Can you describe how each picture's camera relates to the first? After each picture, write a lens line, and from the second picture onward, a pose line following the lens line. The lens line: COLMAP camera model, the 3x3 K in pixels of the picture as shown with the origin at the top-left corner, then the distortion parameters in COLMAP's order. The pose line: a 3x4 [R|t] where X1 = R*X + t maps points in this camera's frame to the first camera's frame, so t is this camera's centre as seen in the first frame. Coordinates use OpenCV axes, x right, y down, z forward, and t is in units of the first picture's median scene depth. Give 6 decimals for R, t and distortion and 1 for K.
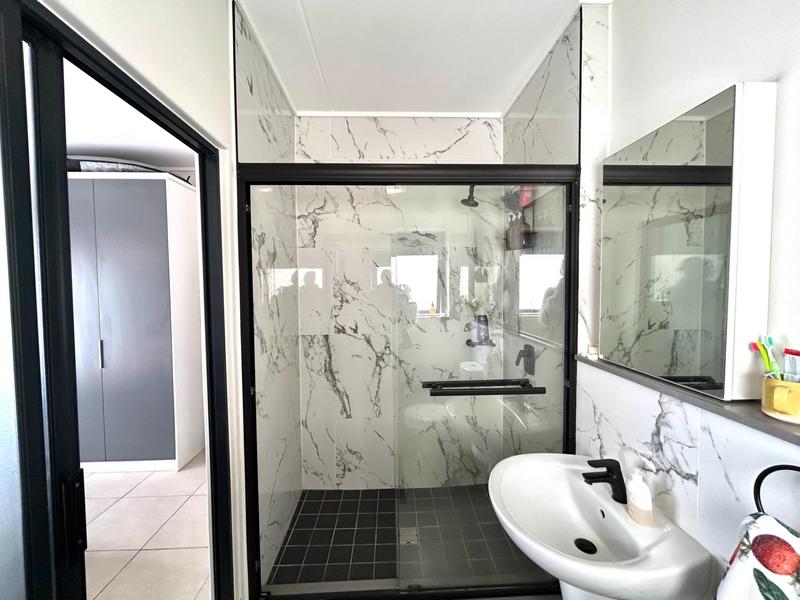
lens RADIAL K [[324.5, 0, 403.7], [0, 324.5, 300.5], [0, 0, 1]] dist [-0.001944, 0.000230]
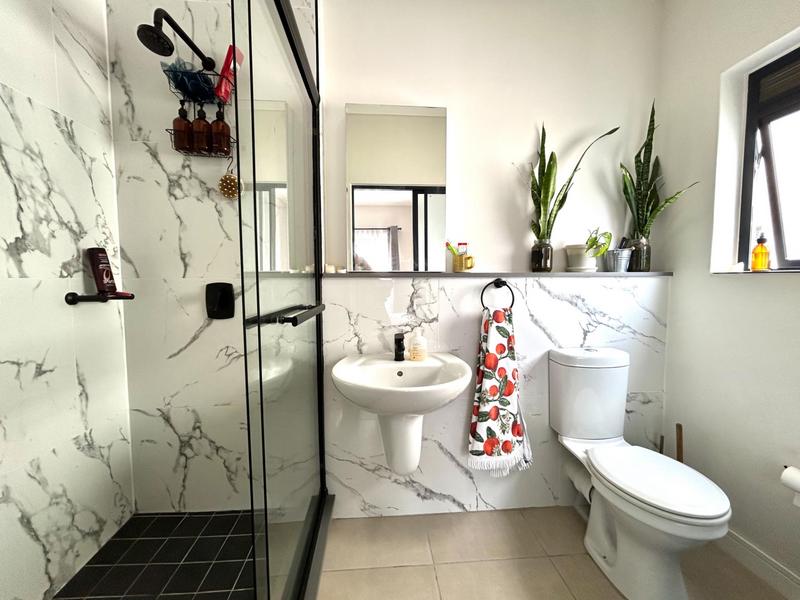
lens RADIAL K [[324.5, 0, 400.2], [0, 324.5, 301.1], [0, 0, 1]] dist [-0.001944, 0.000230]
pose [[-0.025673, -0.056679, 0.998062, -0.769800], [0.048475, 0.997146, 0.057874, 0.289850], [-0.998494, 0.049867, -0.022853, 1.068694]]
